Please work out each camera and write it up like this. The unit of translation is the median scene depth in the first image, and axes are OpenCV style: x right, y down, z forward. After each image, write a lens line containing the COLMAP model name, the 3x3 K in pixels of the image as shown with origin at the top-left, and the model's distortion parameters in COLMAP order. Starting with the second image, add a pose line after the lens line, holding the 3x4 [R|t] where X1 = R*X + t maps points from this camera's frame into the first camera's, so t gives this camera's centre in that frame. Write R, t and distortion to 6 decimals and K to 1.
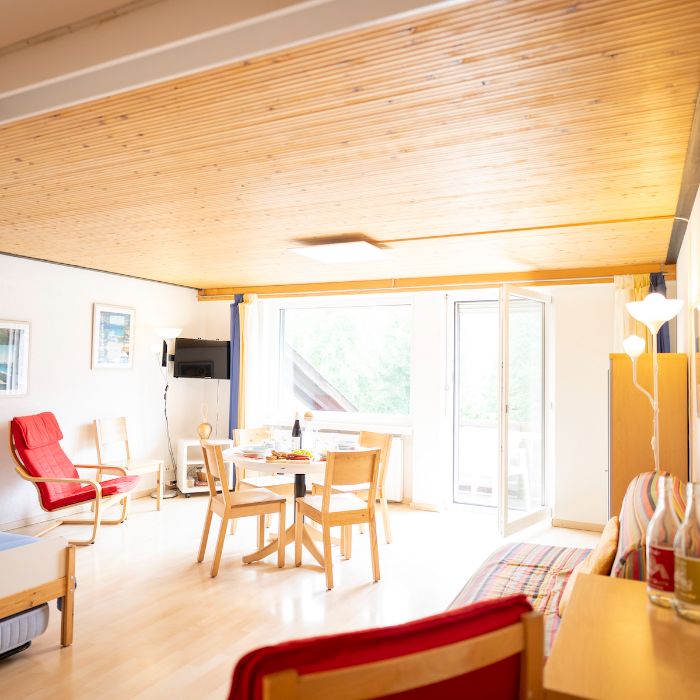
lens RADIAL K [[592.2, 0, 352.0], [0, 592.2, 351.0], [0, 0, 1]] dist [0.001082, -0.006192]
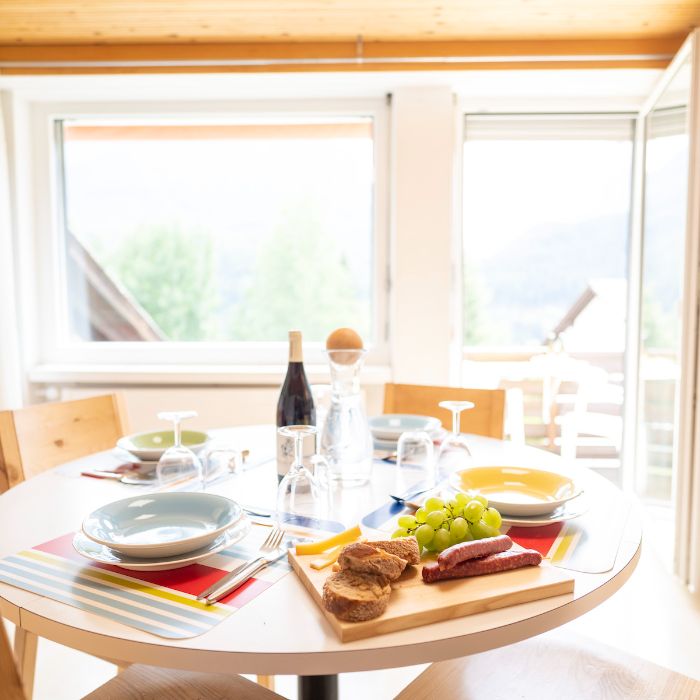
lens RADIAL K [[592.2, 0, 352.0], [0, 592.2, 351.0], [0, 0, 1]] dist [0.001082, -0.006192]
pose [[0.903930, -0.052085, 0.424497, -0.122079], [0.006902, 0.994204, 0.107289, 0.056928], [-0.427624, -0.094051, 0.899050, 0.513431]]
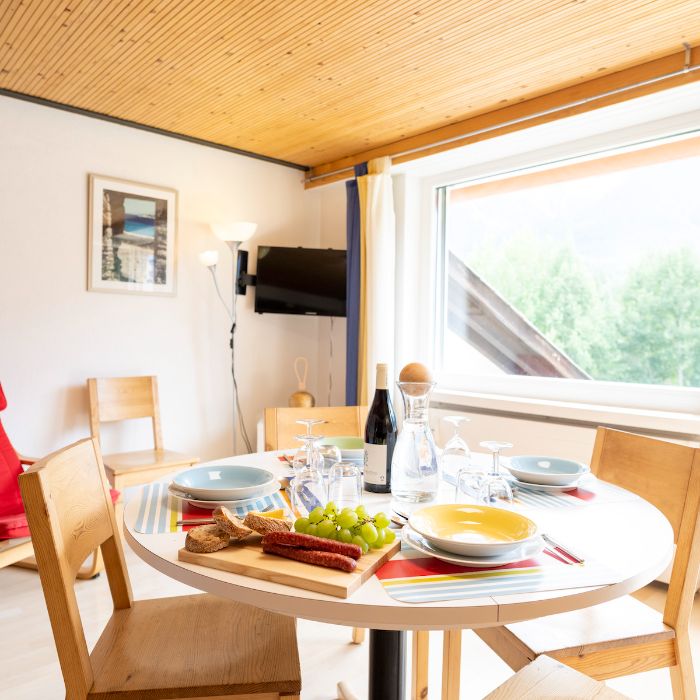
lens RADIAL K [[592.2, 0, 352.0], [0, 592.2, 351.0], [0, 0, 1]] dist [0.001082, -0.006192]
pose [[0.931888, 0.010004, -0.362607, 0.004364], [0.007694, 0.998850, 0.047331, 0.054700], [0.362663, -0.046897, 0.930739, 0.476241]]
